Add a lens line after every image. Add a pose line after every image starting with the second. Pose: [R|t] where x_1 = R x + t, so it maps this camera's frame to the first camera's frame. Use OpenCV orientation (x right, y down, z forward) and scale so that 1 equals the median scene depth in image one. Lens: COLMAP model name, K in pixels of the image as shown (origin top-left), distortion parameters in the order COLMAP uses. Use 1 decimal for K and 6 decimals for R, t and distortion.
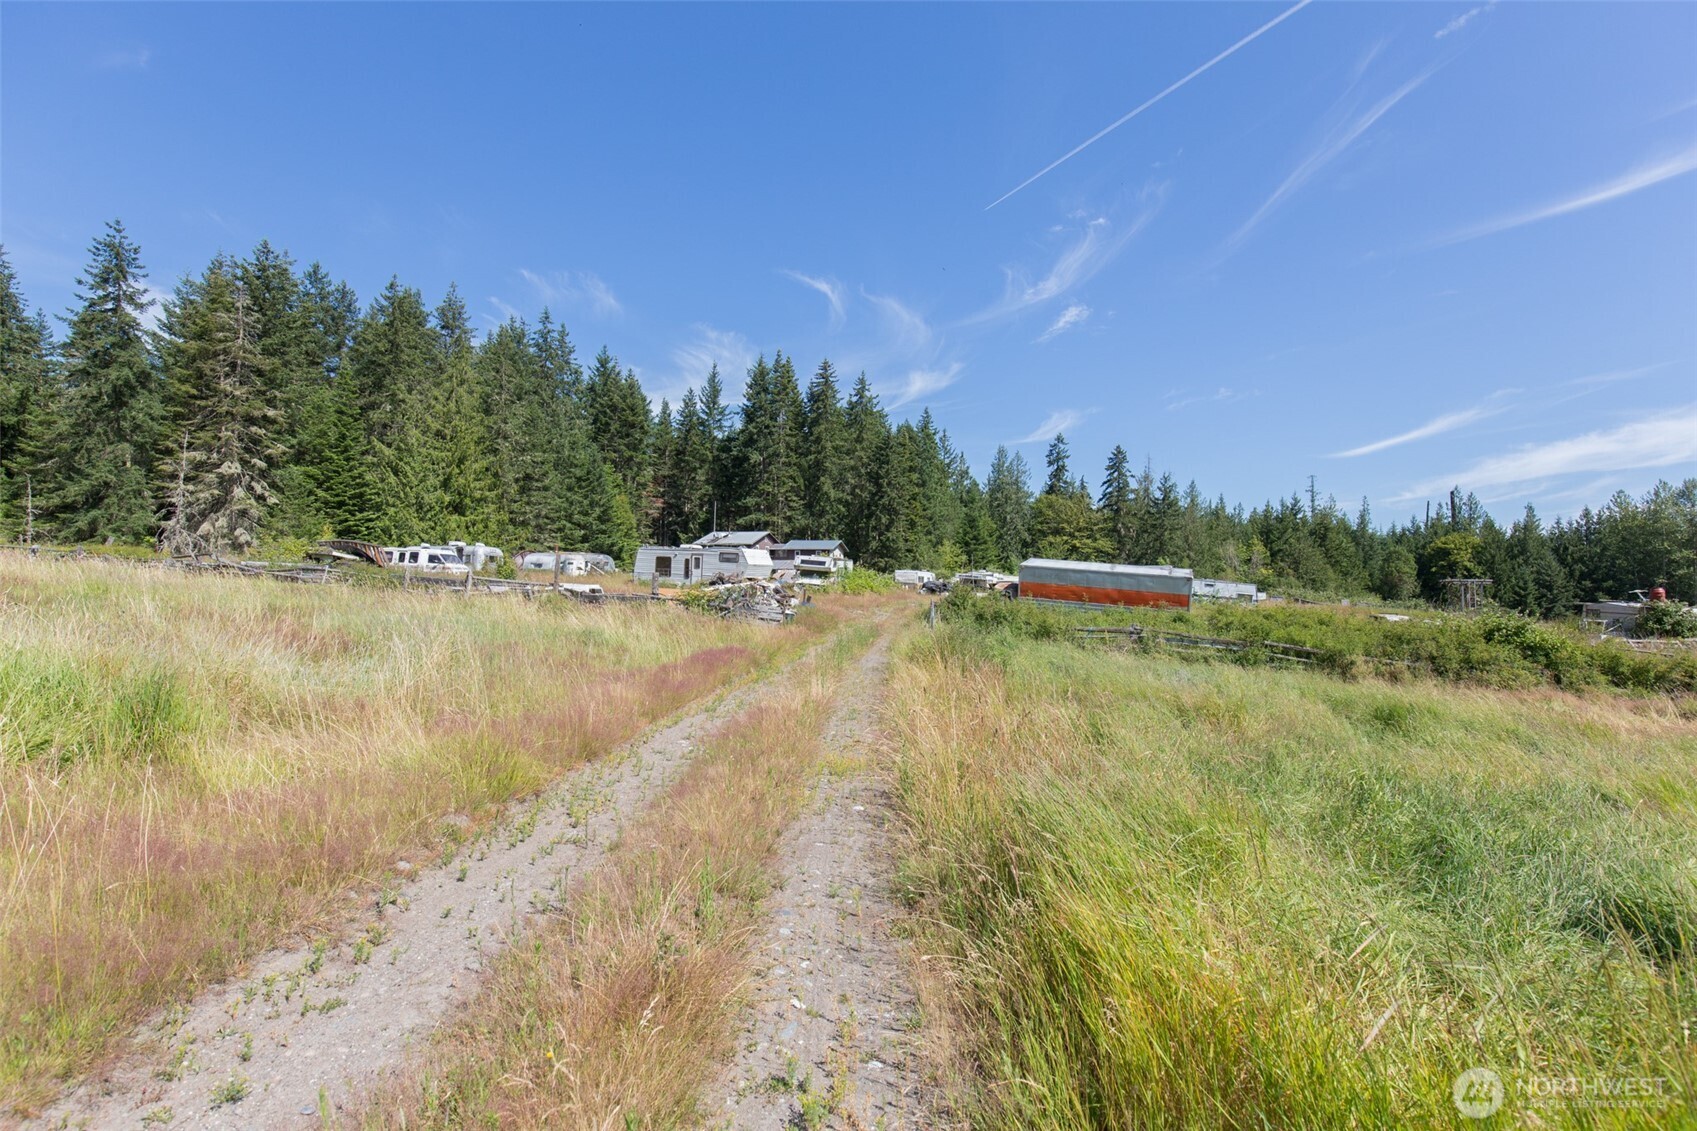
lens RADIAL K [[778.7, 0, 854.2], [0, 778.7, 545.2], [0, 0, 1]] dist [0.005106, 0.000081]
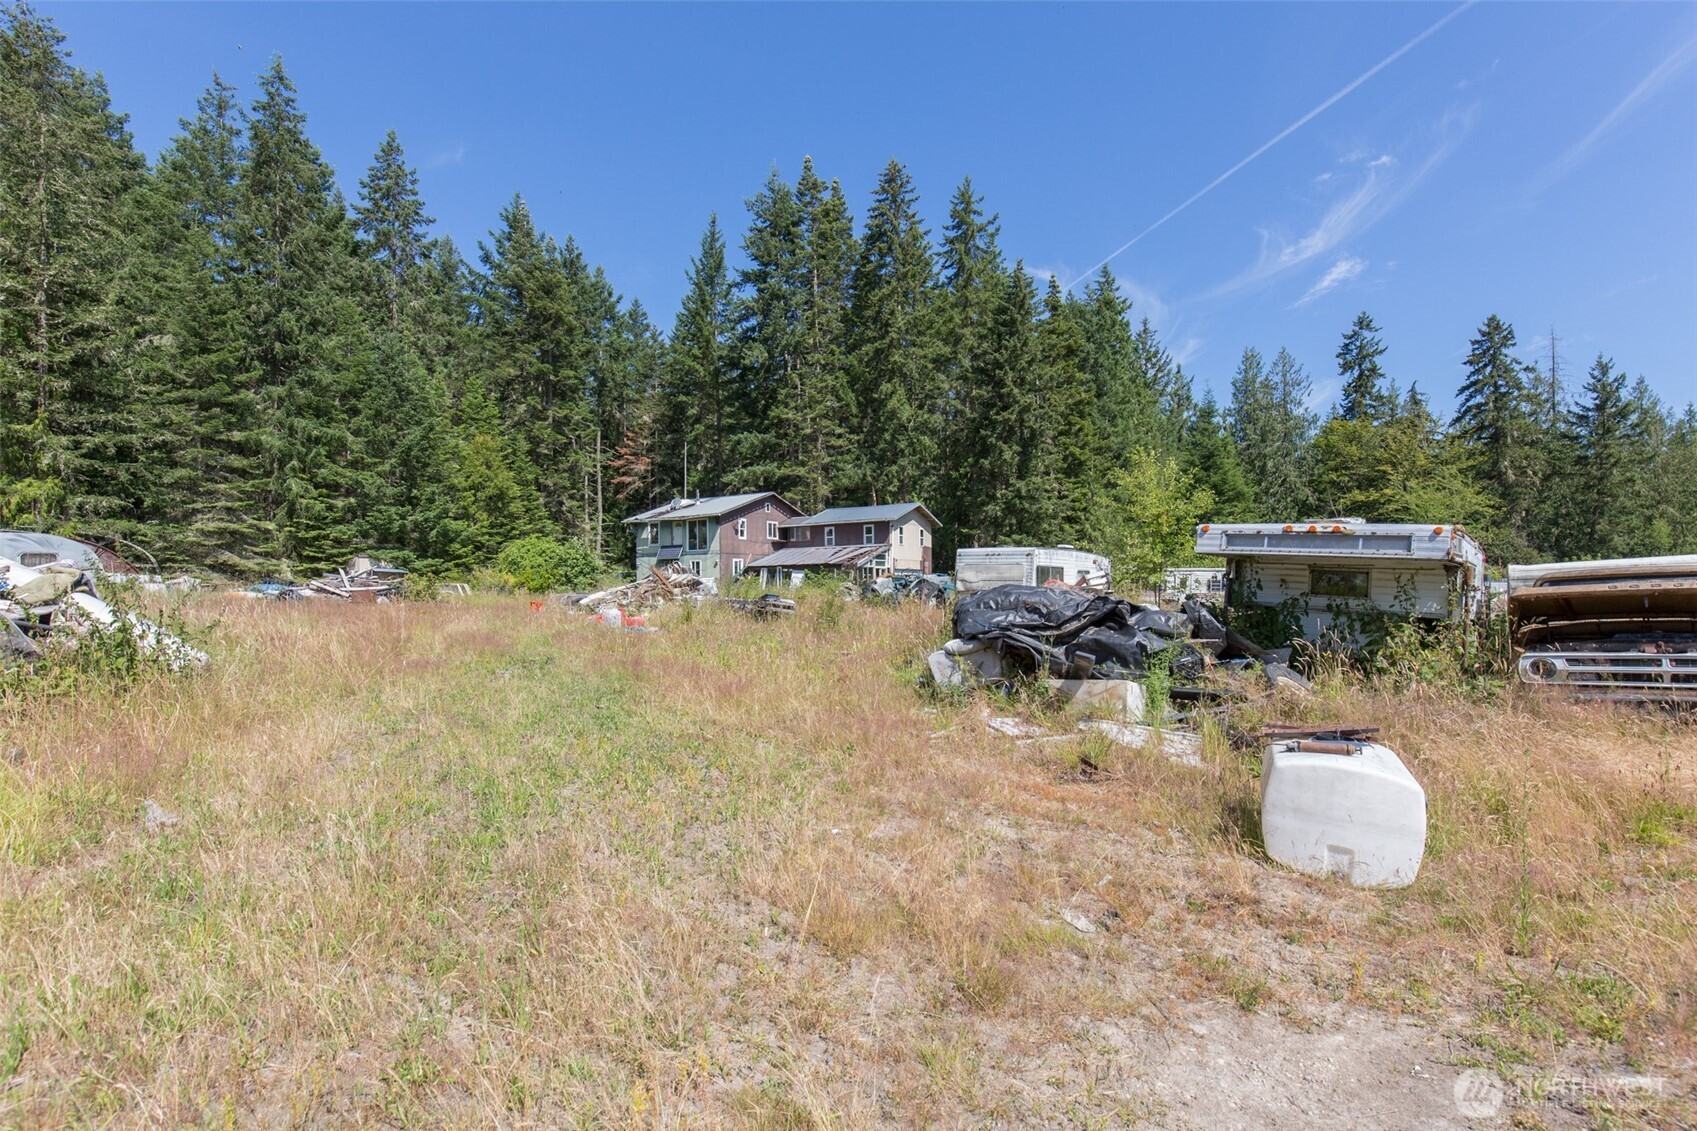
lens RADIAL K [[778.7, 0, 853.0], [0, 778.7, 565.8], [0, 0, 1]] dist [0.005106, 0.000081]
pose [[0.963781, -0.035570, -0.264314, 0.061450], [0.041302, 0.999016, 0.016157, 0.021161], [0.263479, -0.026489, 0.964301, 0.442232]]
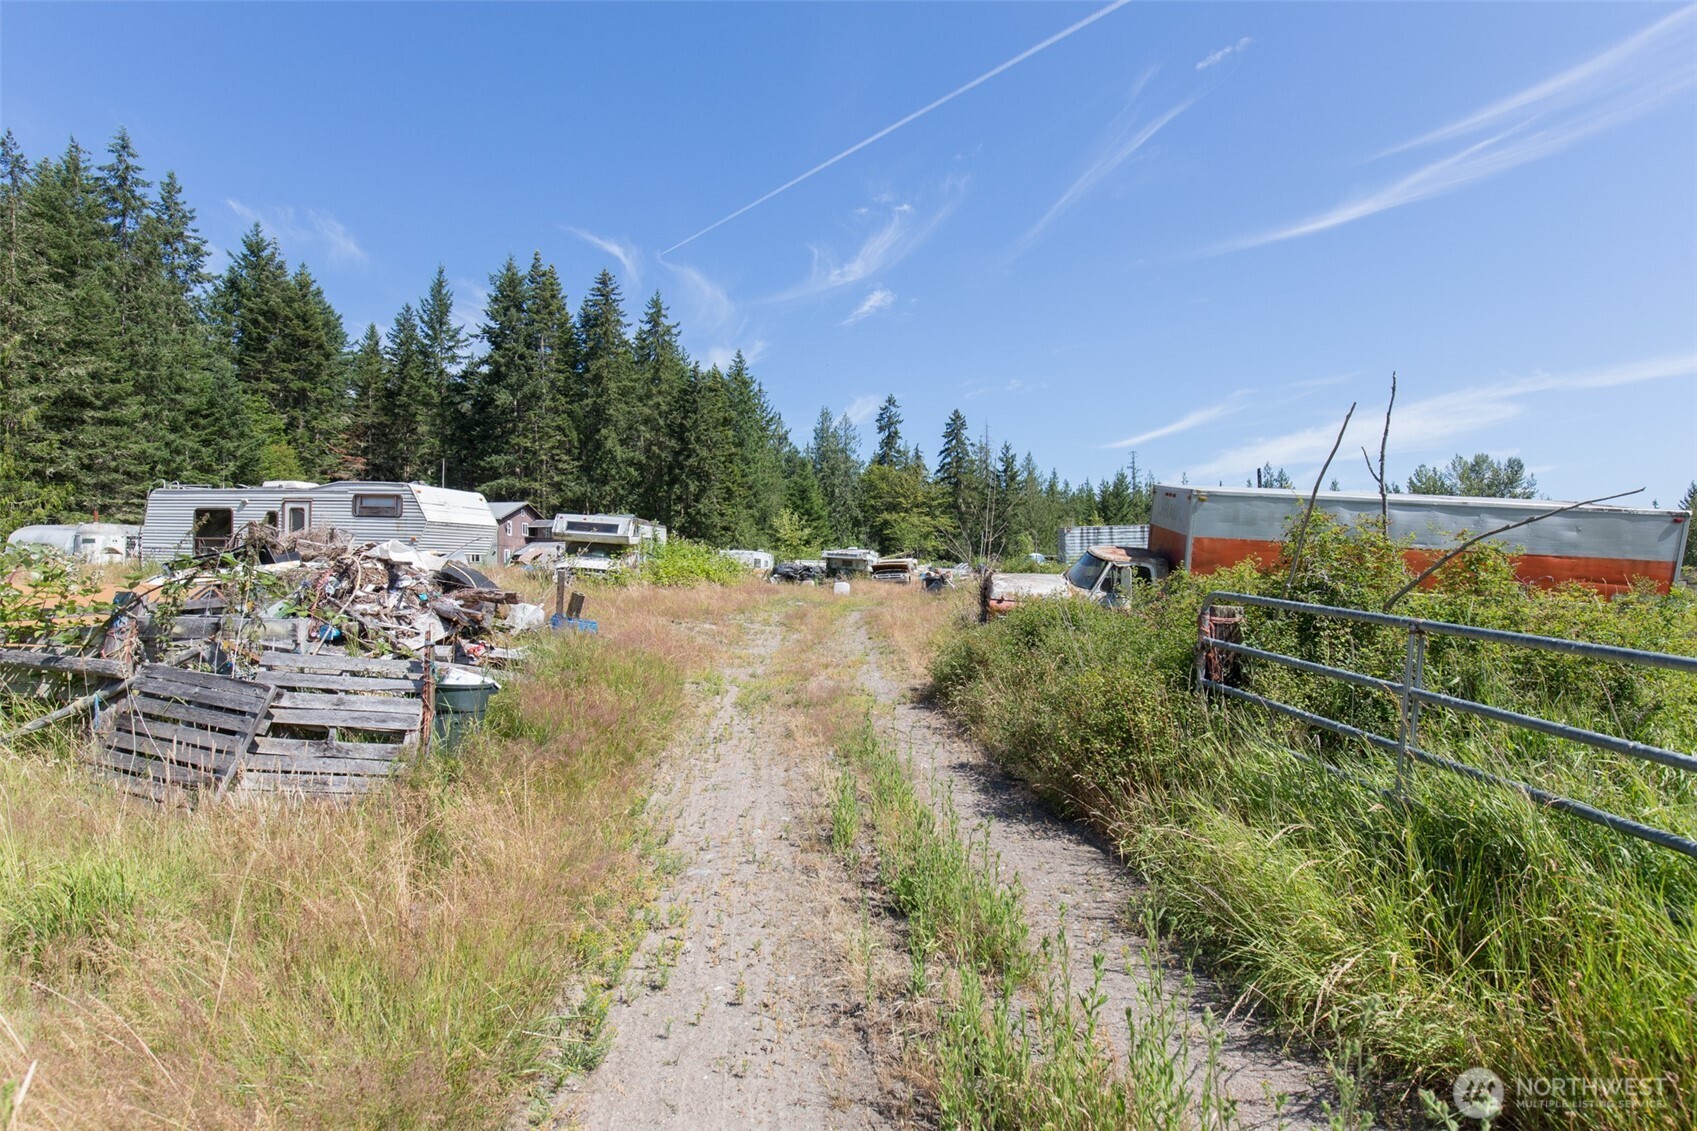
lens RADIAL K [[778.7, 0, 851.2], [0, 778.7, 570.9], [0, 0, 1]] dist [0.005106, 0.000081]
pose [[0.970447, -0.022508, 0.240261, 0.005597], [0.010928, 0.998718, 0.049421, 0.012112], [-0.241066, -0.045335, 0.969449, 0.195011]]
